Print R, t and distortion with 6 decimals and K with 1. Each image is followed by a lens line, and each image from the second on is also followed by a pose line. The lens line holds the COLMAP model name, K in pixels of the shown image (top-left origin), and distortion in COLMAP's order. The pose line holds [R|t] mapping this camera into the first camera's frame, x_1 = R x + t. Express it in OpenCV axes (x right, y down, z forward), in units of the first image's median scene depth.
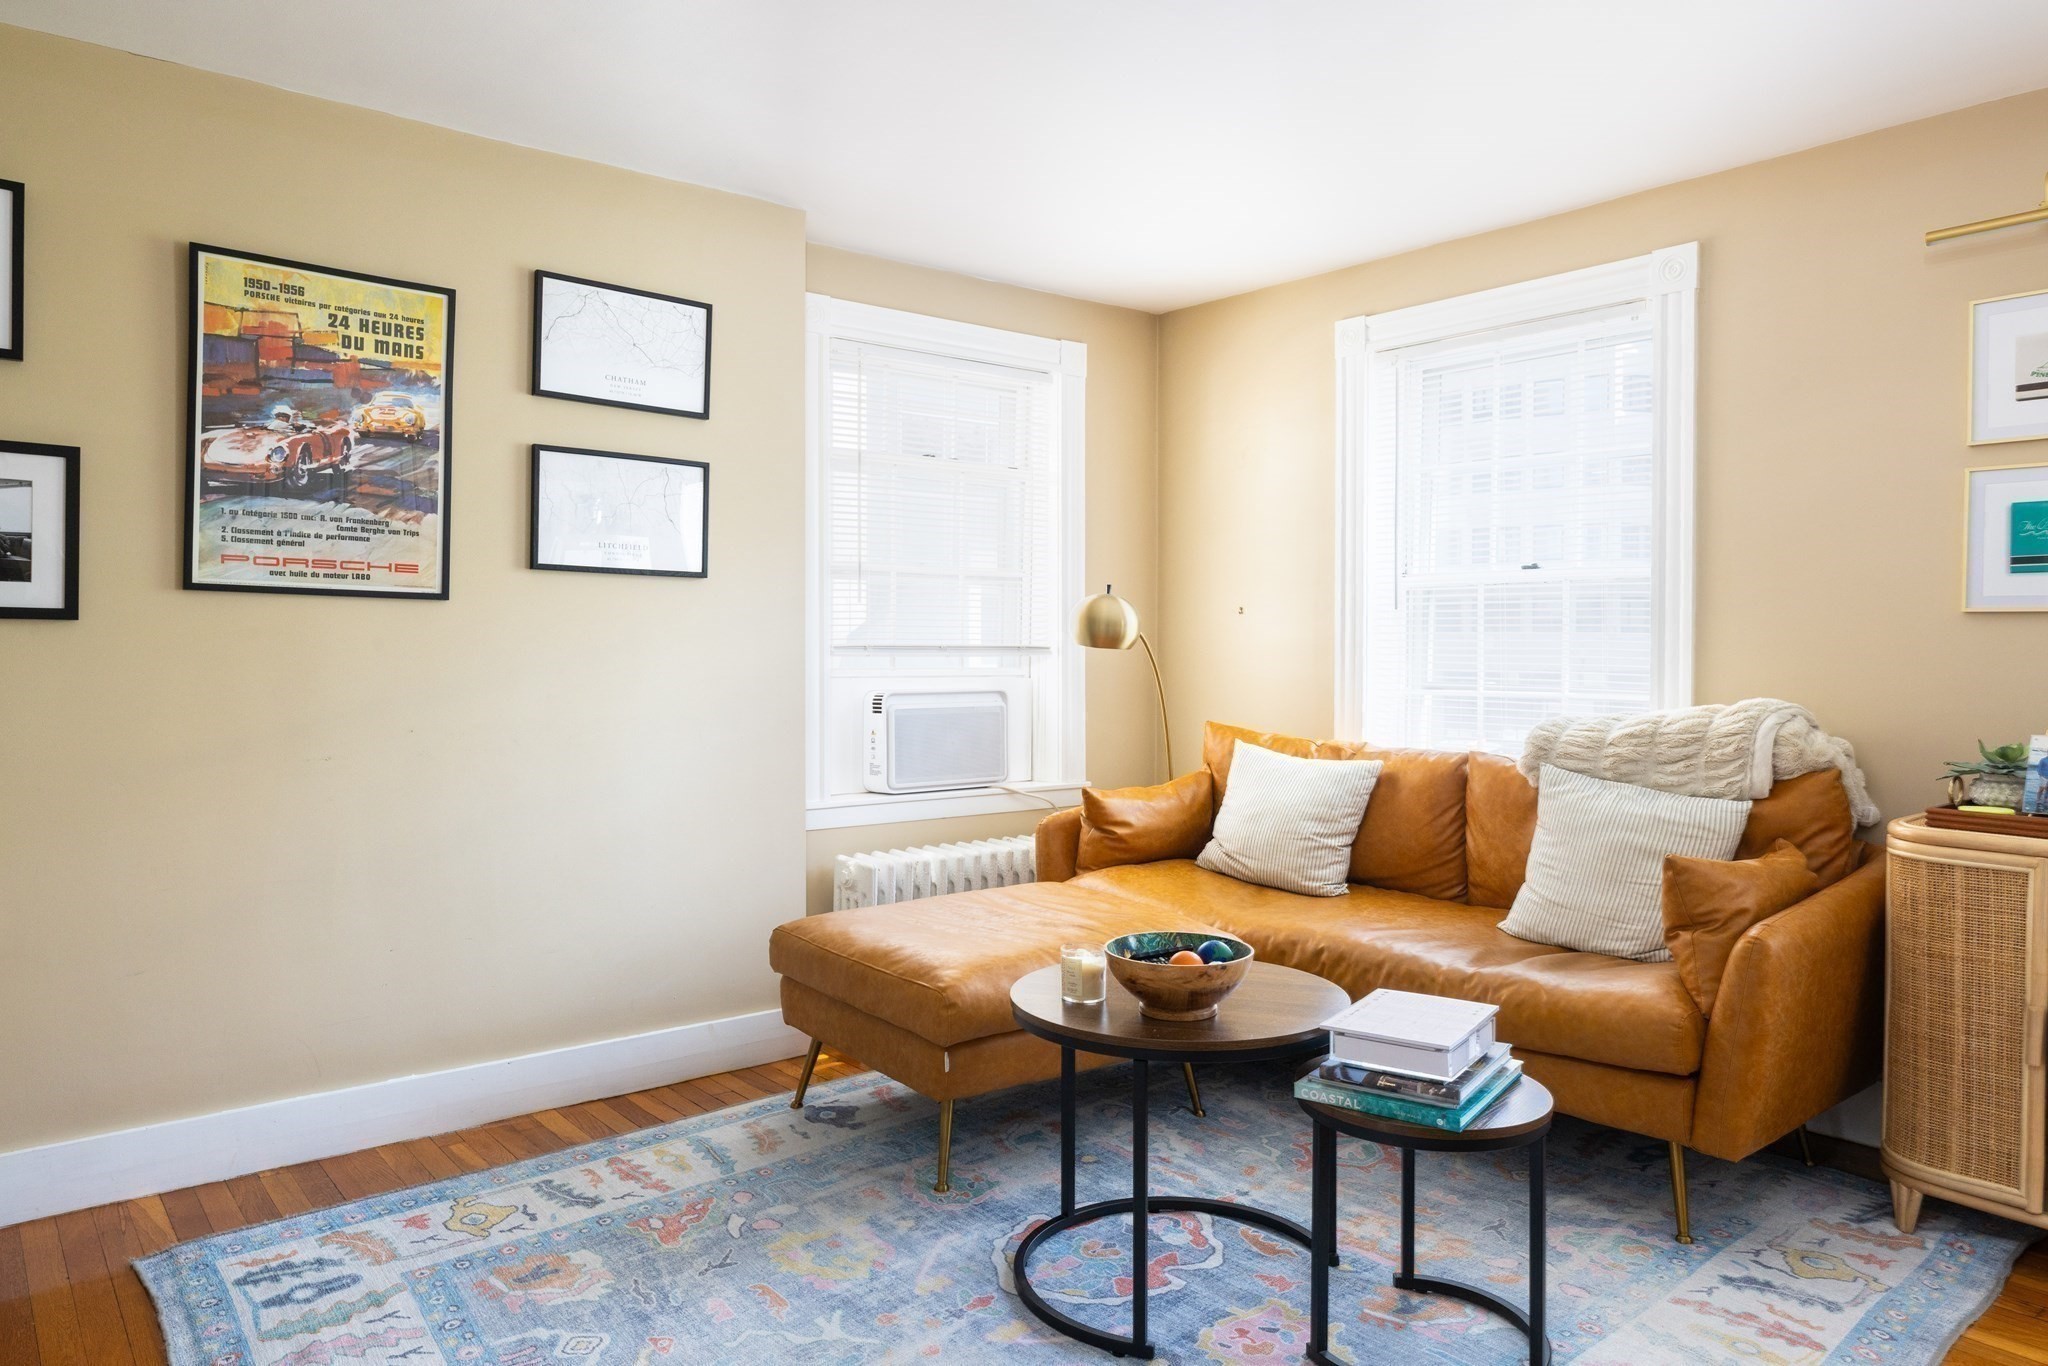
lens RADIAL K [[1322.8, 0, 1026.4], [0, 1322.8, 649.4], [0, 0, 1]] dist [-0.000763, -0.000441]
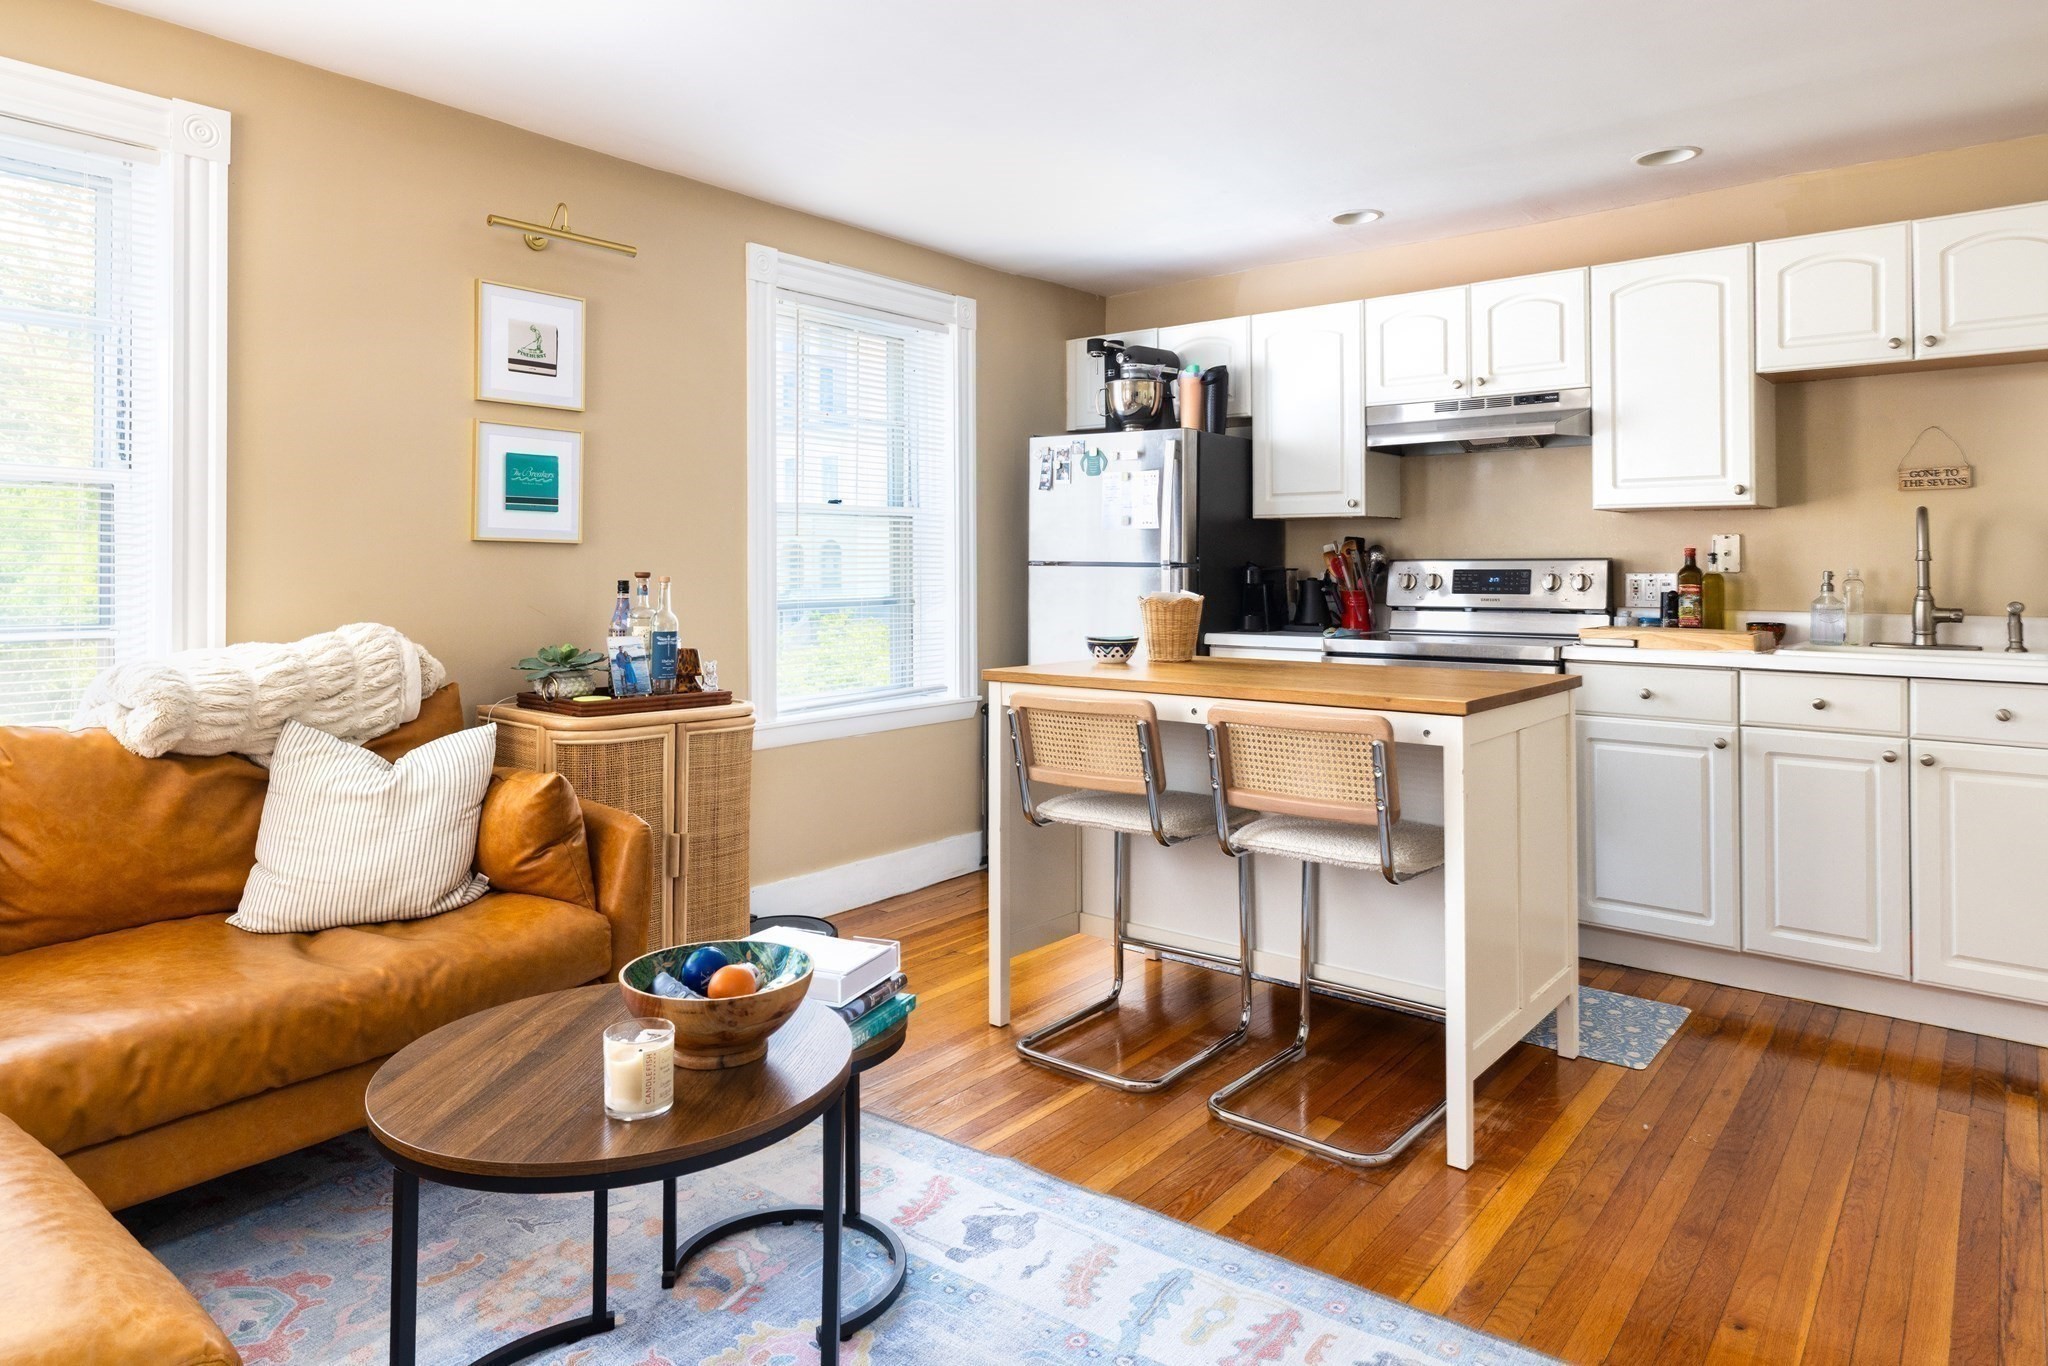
lens RADIAL K [[1246.6, 0, 1026.3], [0, 1246.6, 558.4], [0, 0, 1]] dist [-0.000929, 0.000341]
pose [[-0.188765, 0.004920, 0.982010, -0.474727], [-0.001110, 0.999986, -0.005223, -0.006817], [-0.982022, -0.002076, -0.188757, 0.730676]]
